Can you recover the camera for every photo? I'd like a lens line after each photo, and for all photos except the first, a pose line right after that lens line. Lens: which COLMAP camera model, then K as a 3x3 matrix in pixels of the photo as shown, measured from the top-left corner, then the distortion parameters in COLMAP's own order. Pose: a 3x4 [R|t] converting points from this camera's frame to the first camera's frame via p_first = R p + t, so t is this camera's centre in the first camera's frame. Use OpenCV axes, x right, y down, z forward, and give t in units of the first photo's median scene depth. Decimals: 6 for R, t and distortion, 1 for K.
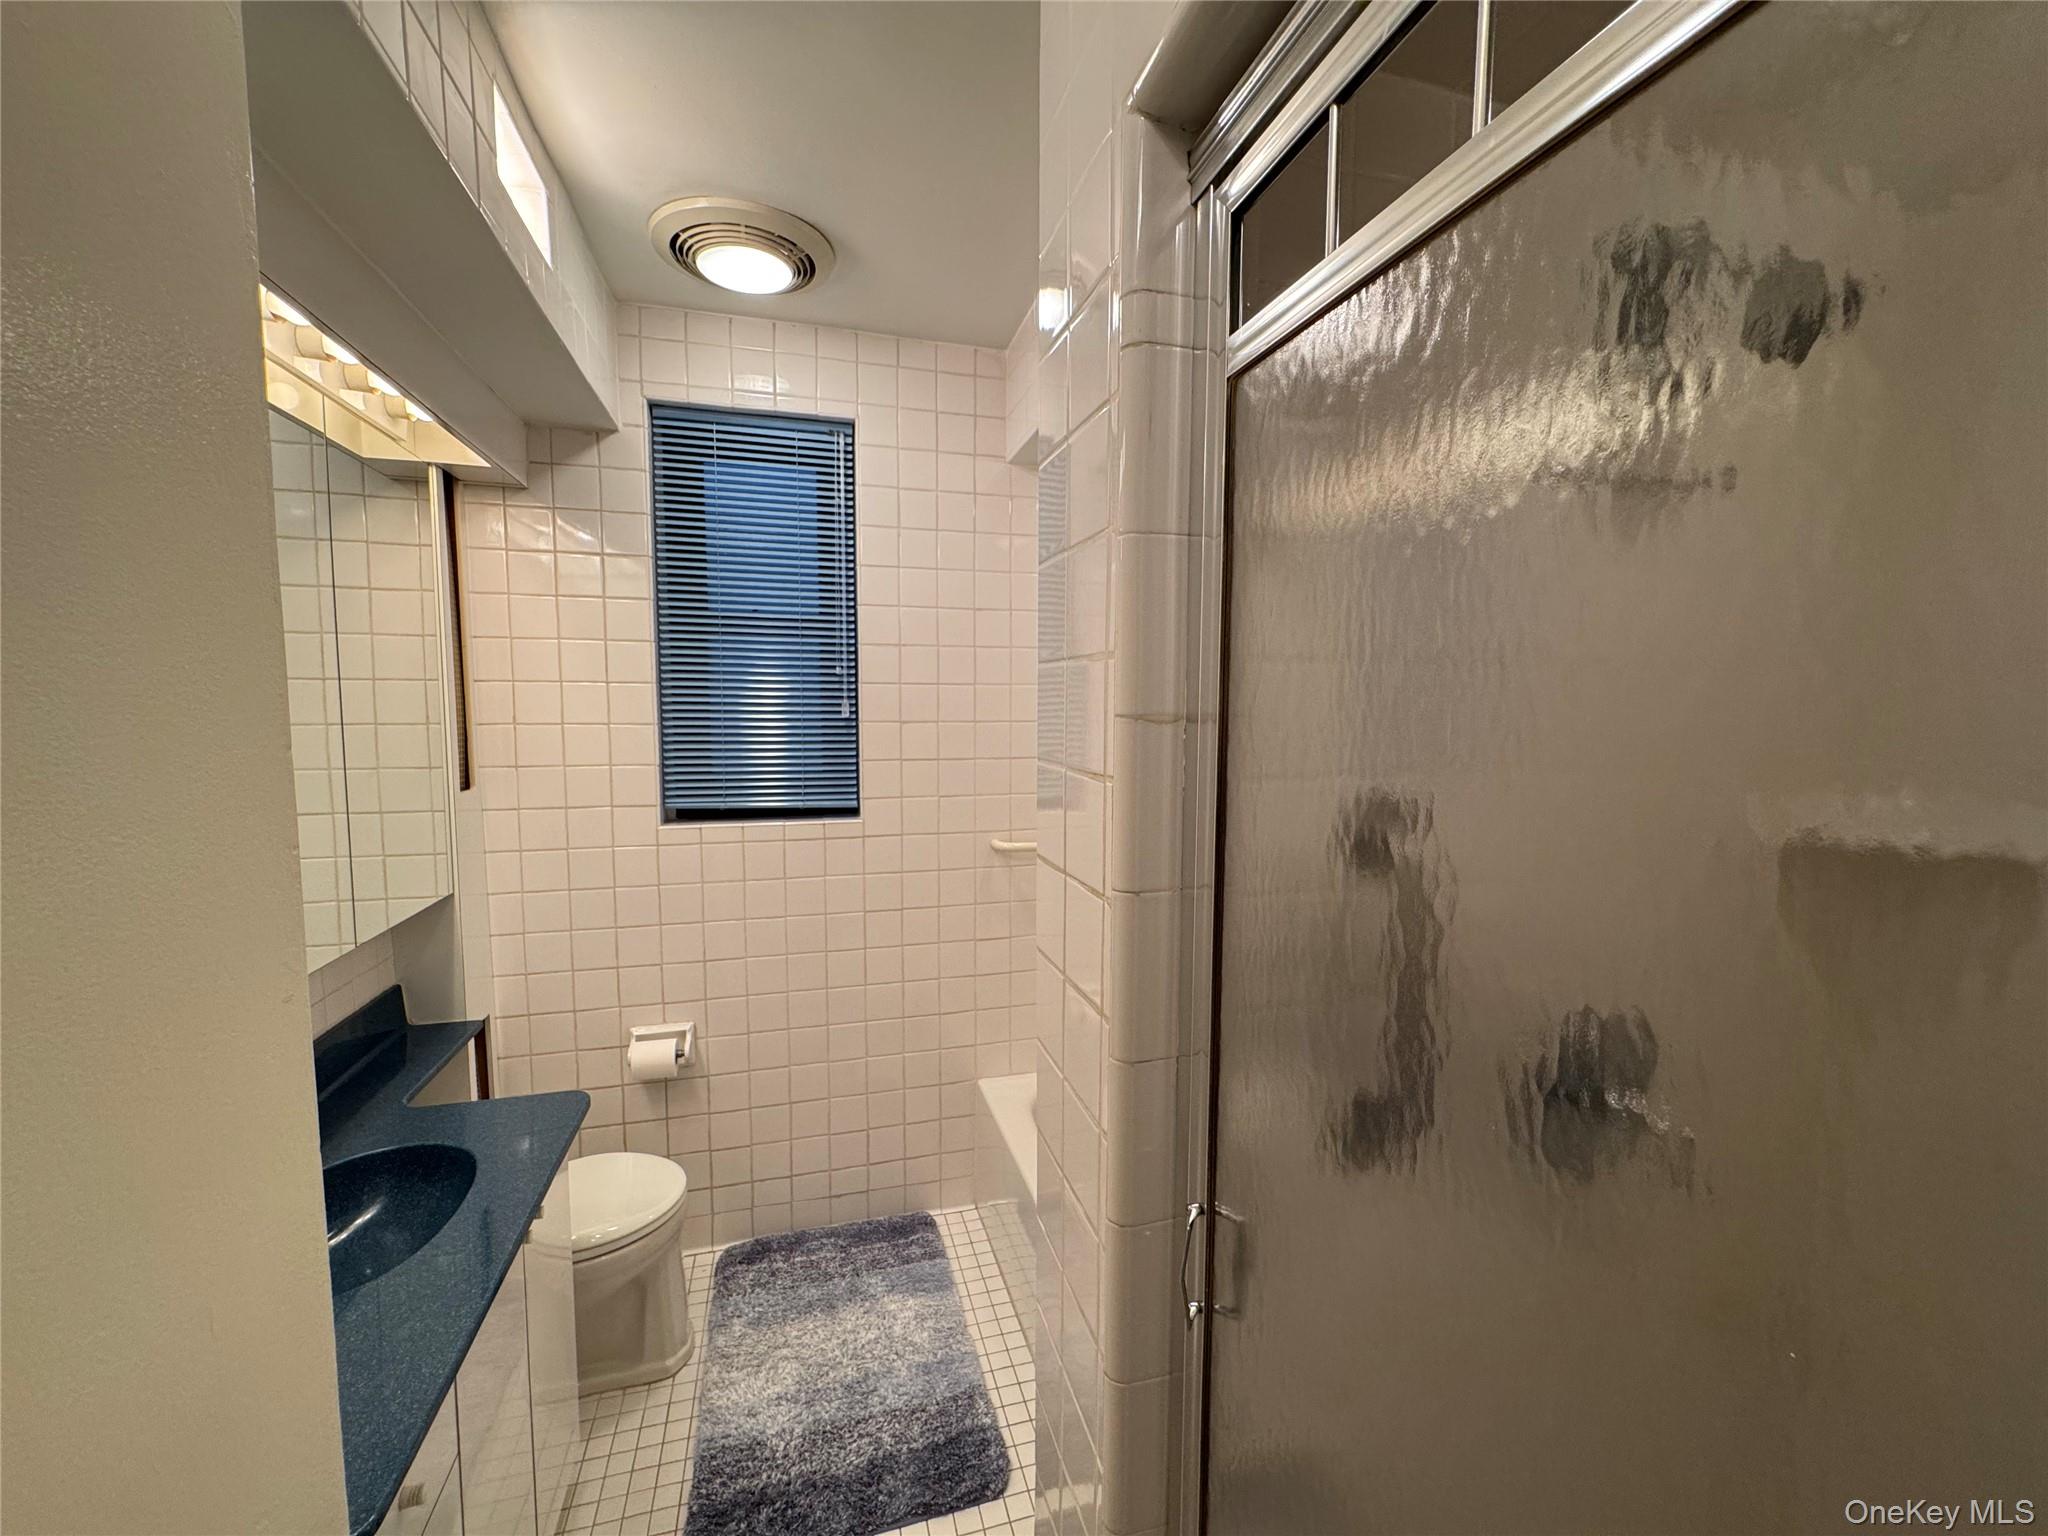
lens RADIAL K [[817.2, 0, 1028.3], [0, 817.2, 767.7], [0, 0, 1]] dist [-0.002958, -0.000152]
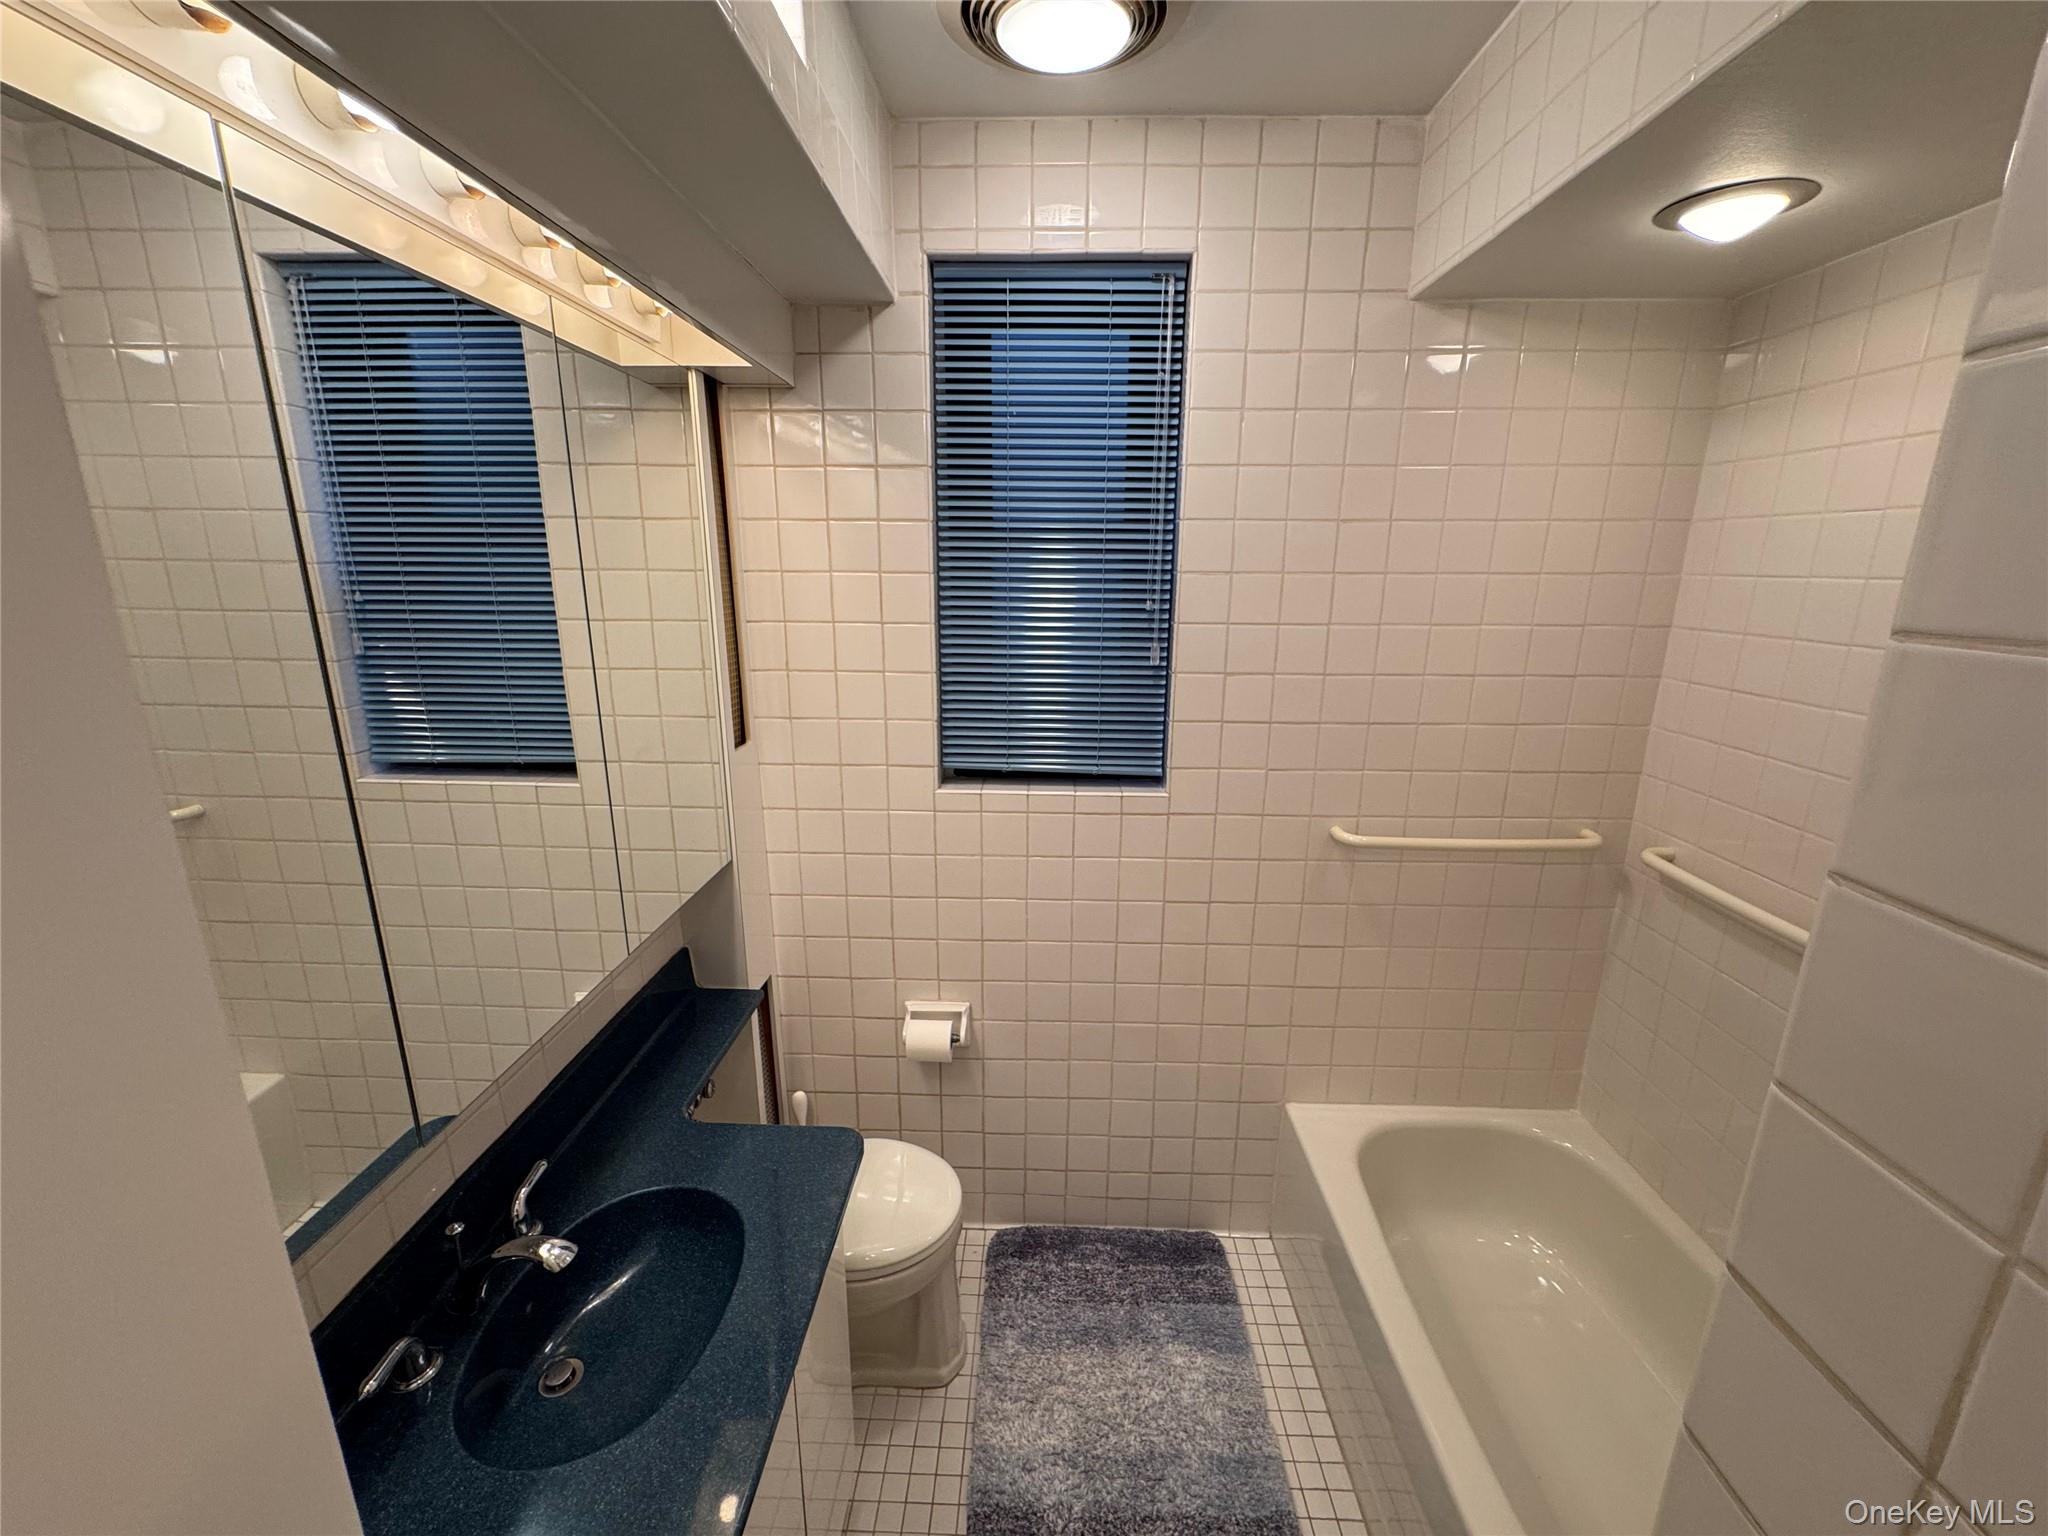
lens RADIAL K [[817.2, 0, 1023.8], [0, 817.2, 762.7], [0, 0, 1]] dist [-0.002958, -0.000152]
pose [[0.952027, 0.075785, -0.296481, -0.110967], [-0.026975, 0.985861, 0.165383, -0.104118], [0.304823, -0.149451, 0.940610, 0.221314]]
